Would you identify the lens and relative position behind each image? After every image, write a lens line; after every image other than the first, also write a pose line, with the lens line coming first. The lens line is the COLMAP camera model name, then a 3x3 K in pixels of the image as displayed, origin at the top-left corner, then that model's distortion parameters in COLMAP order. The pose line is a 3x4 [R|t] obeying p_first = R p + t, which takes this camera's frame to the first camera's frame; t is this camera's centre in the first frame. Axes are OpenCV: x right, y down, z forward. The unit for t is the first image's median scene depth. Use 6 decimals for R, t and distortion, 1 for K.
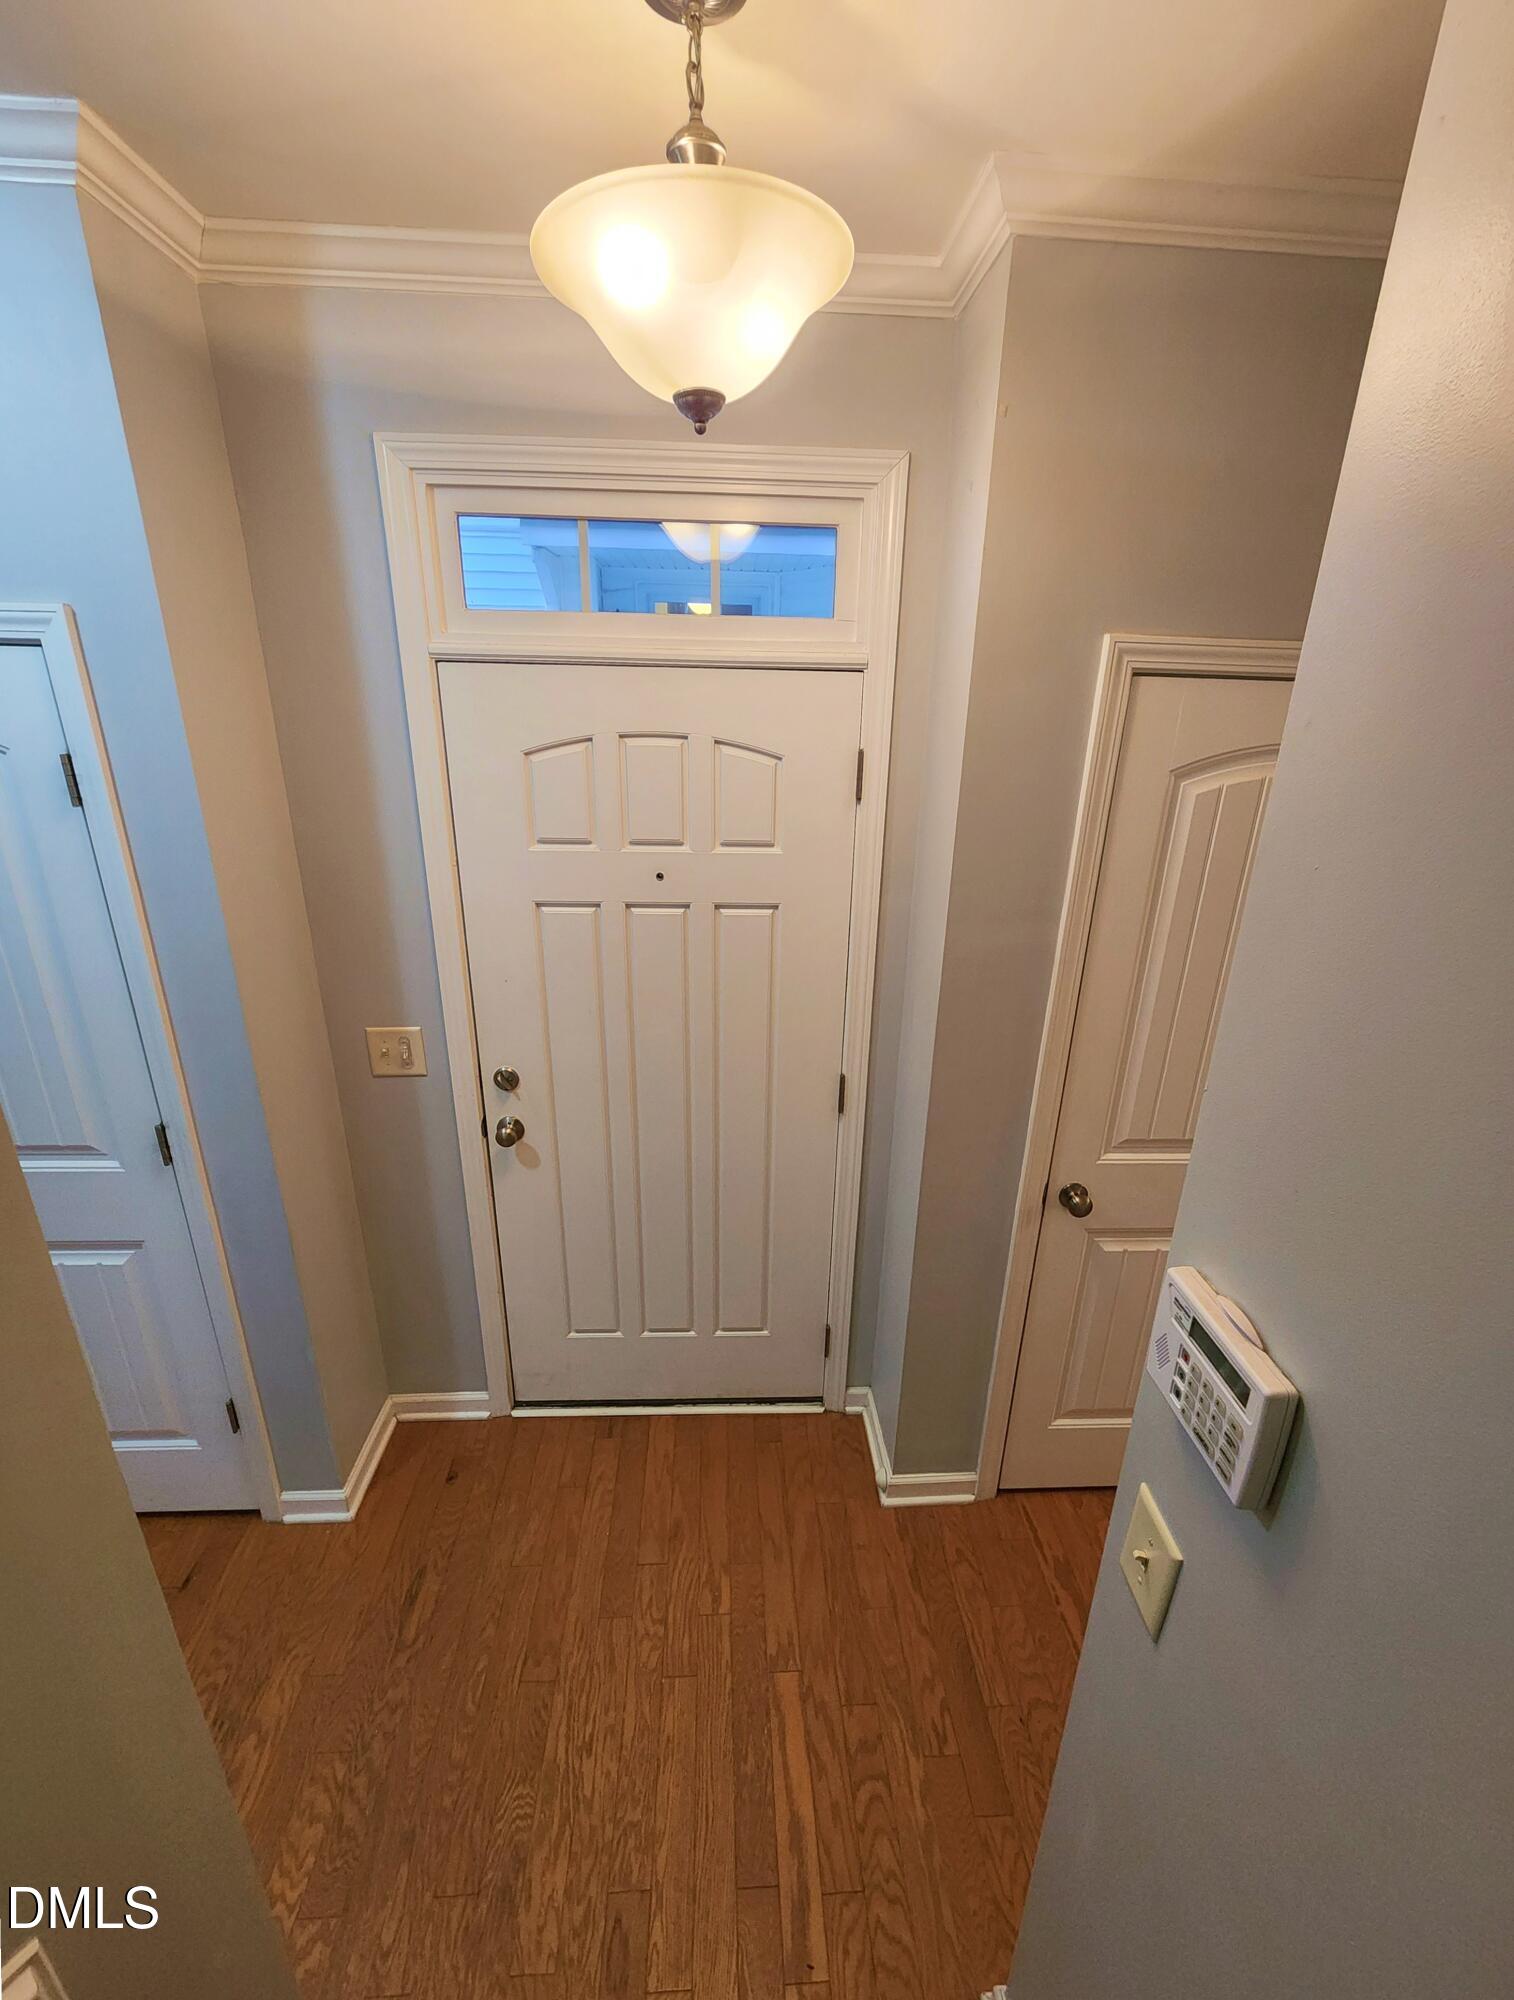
lens RADIAL K [[828.7, 0, 757.0], [0, 828.7, 1000.0], [0, 0, 1]] dist [0.011604, -0.005818]
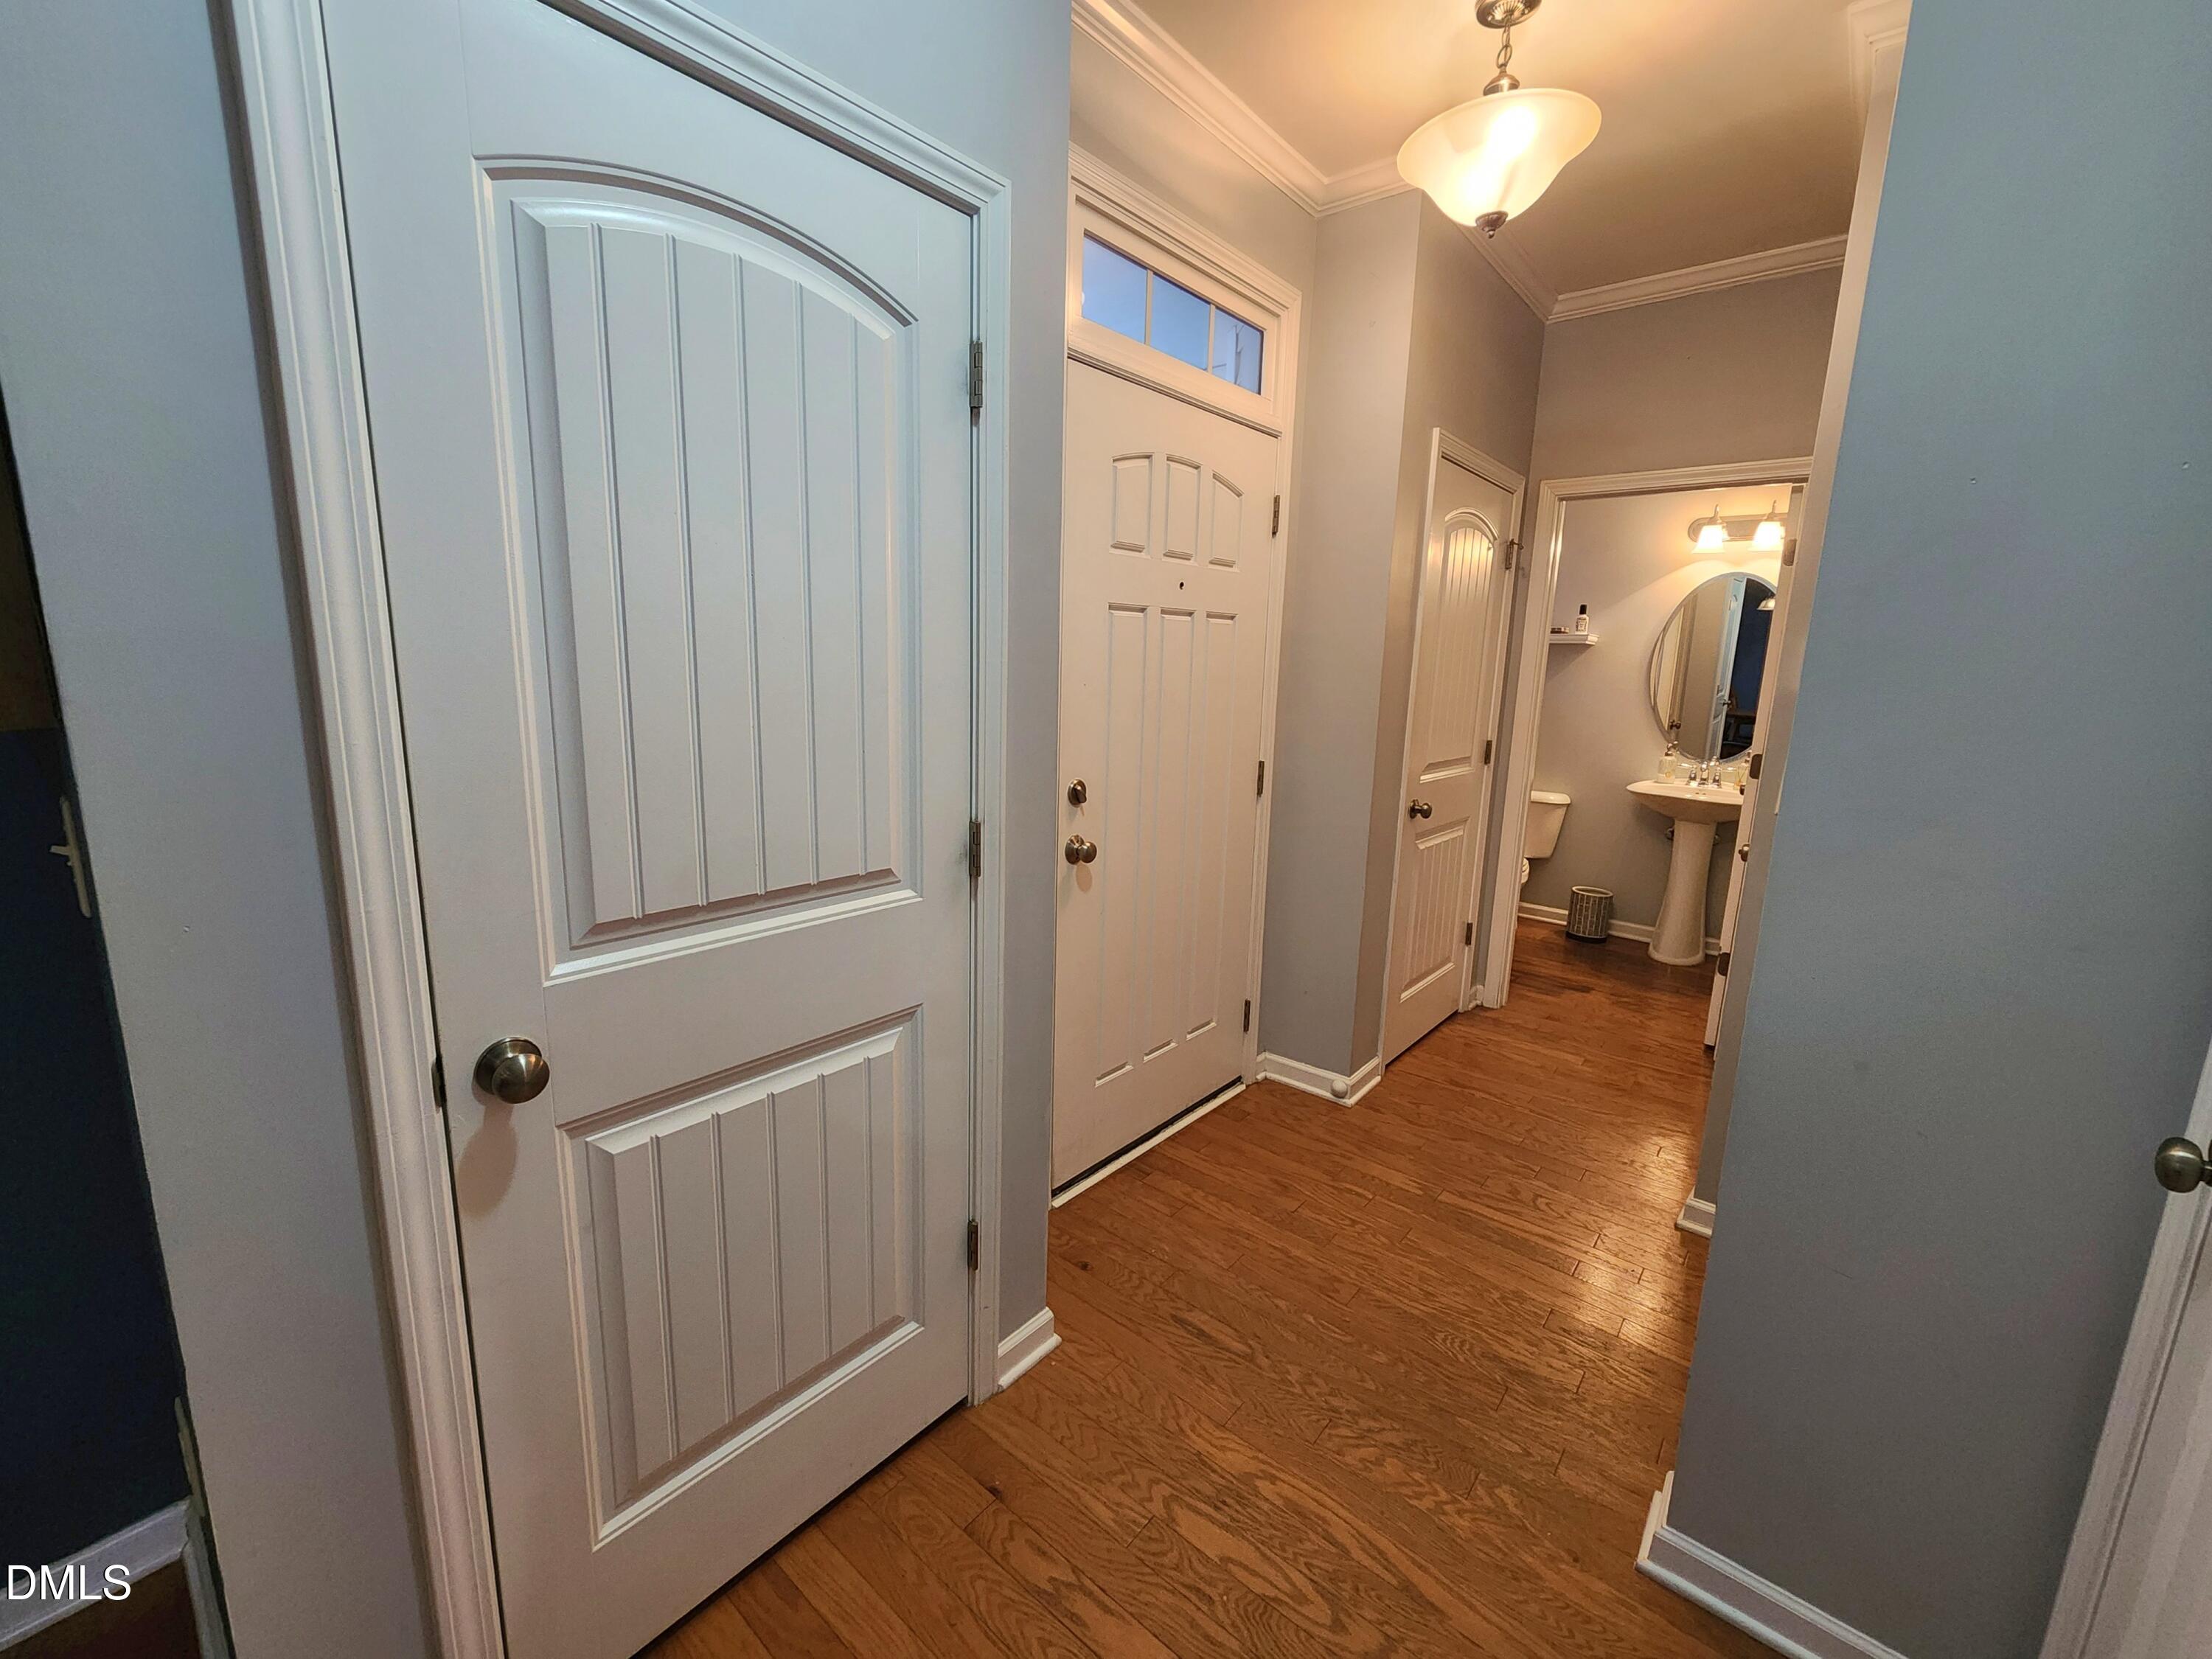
lens RADIAL K [[889.0, 0, 1098.6], [0, 889.0, 804.0], [0, 0, 1]] dist [0.009143, -0.000043]
pose [[0.693202, -0.123228, 0.710131, -1.169615], [0.227146, 0.972418, -0.052989, 0.193326], [-0.684014, 0.198035, 0.702073, 0.295451]]
